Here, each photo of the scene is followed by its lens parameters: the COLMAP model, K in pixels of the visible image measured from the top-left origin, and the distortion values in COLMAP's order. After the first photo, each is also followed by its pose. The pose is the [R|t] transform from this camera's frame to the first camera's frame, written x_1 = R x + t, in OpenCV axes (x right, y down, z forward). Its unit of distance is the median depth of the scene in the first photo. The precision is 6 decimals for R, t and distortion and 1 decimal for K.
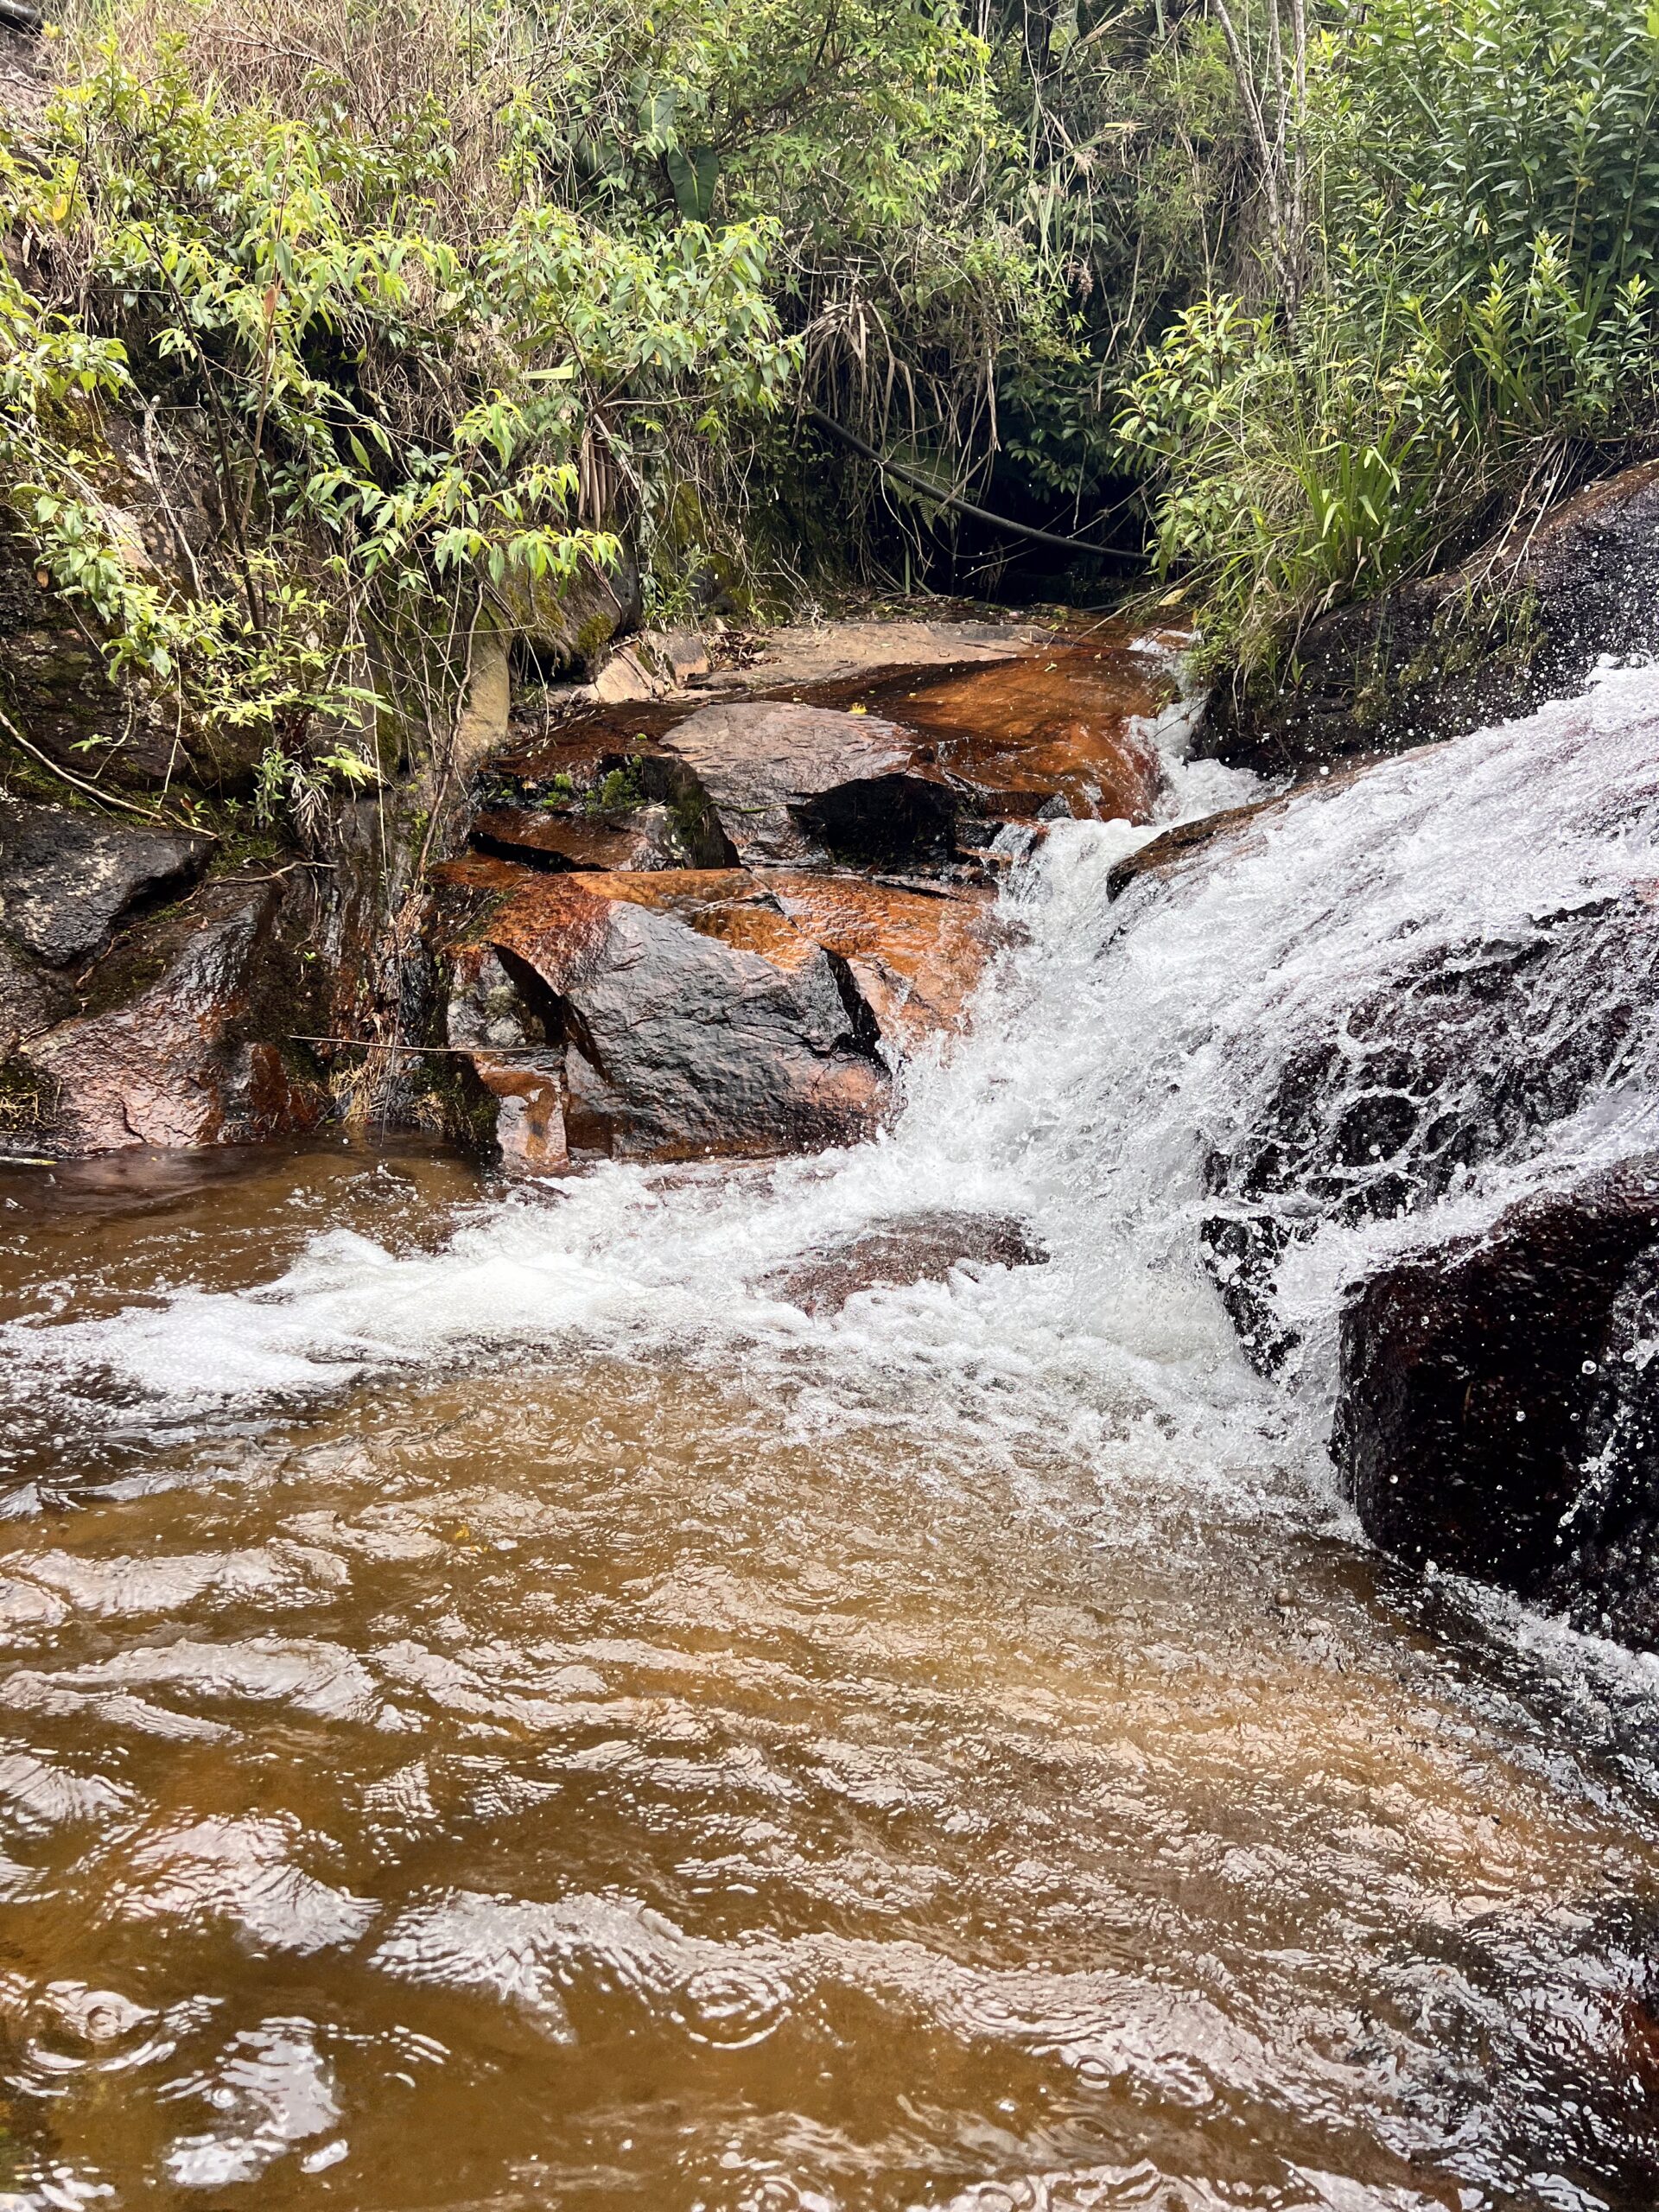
lens RADIAL K [[1685.5, 0, 842.2], [0, 1685.5, 1126.7], [0, 0, 1]] dist [0.081628, -0.069233]
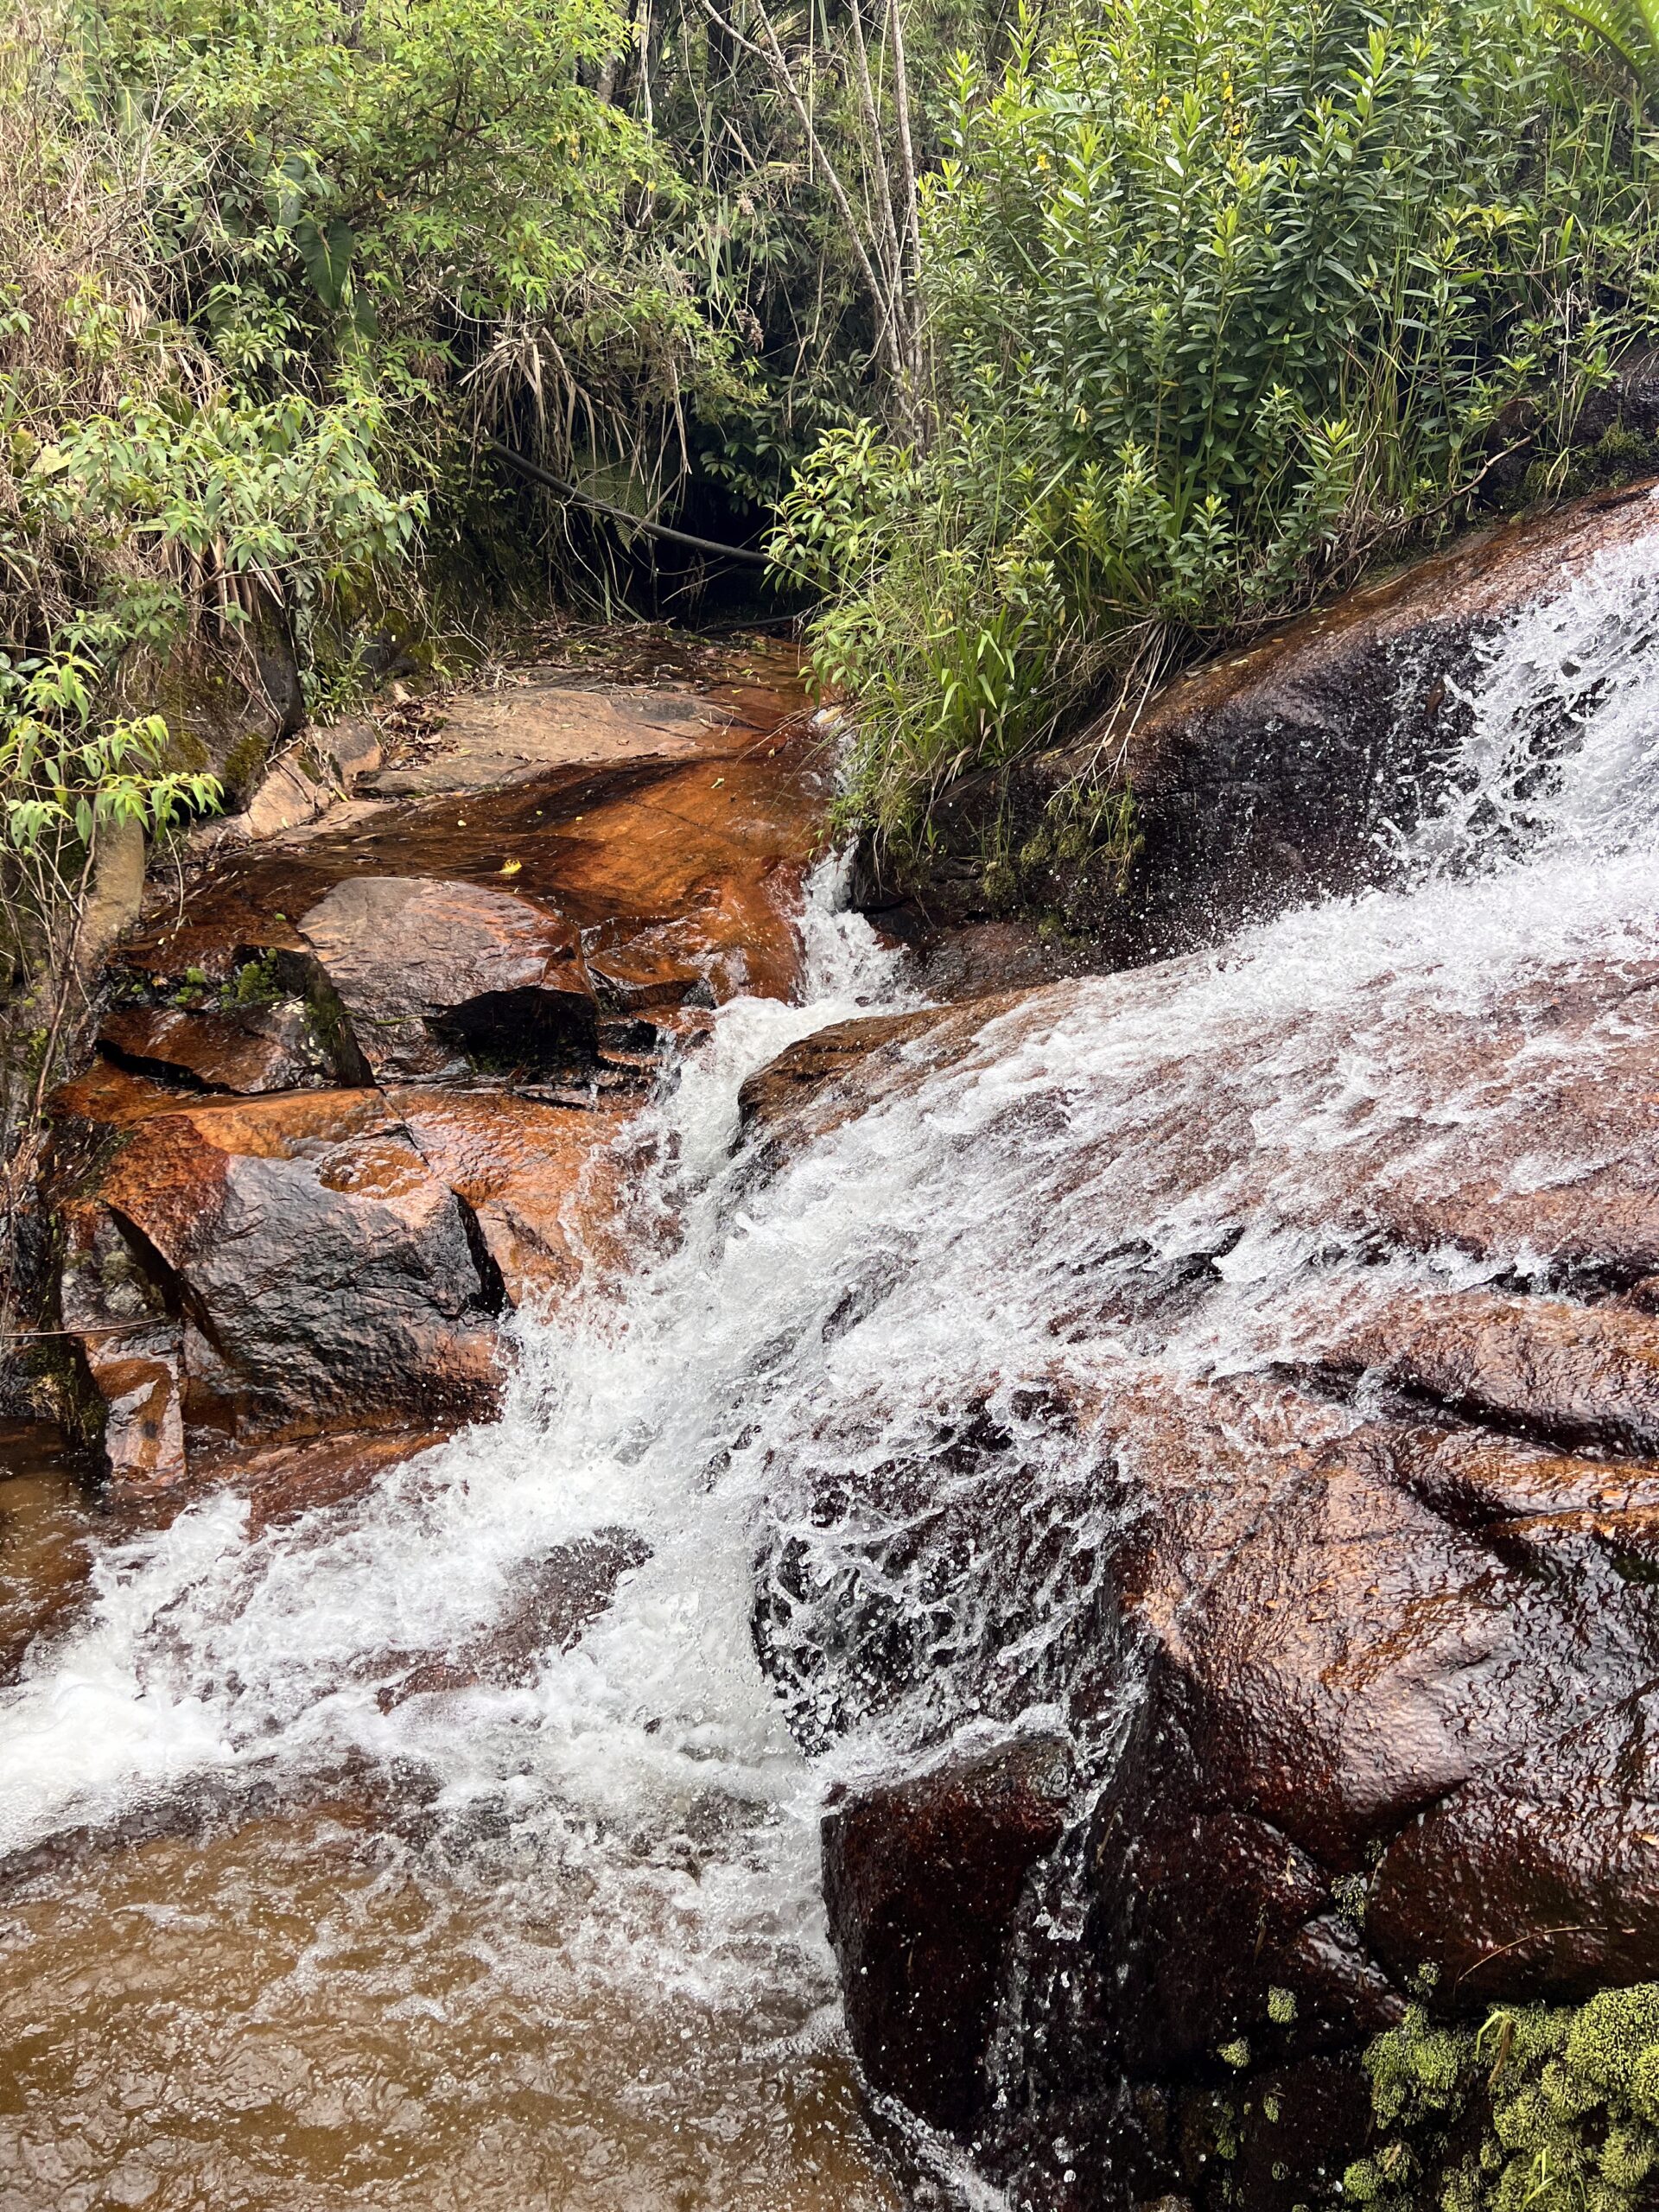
lens RADIAL K [[1685.5, 0, 828.7], [0, 1685.5, 1090.8], [0, 0, 1]] dist [0.081628, -0.069233]
pose [[0.992850, -0.053027, 0.106946, 0.093867], [0.046544, 0.996976, 0.062225, -0.193540], [-0.109923, -0.056803, 0.992316, -0.016520]]
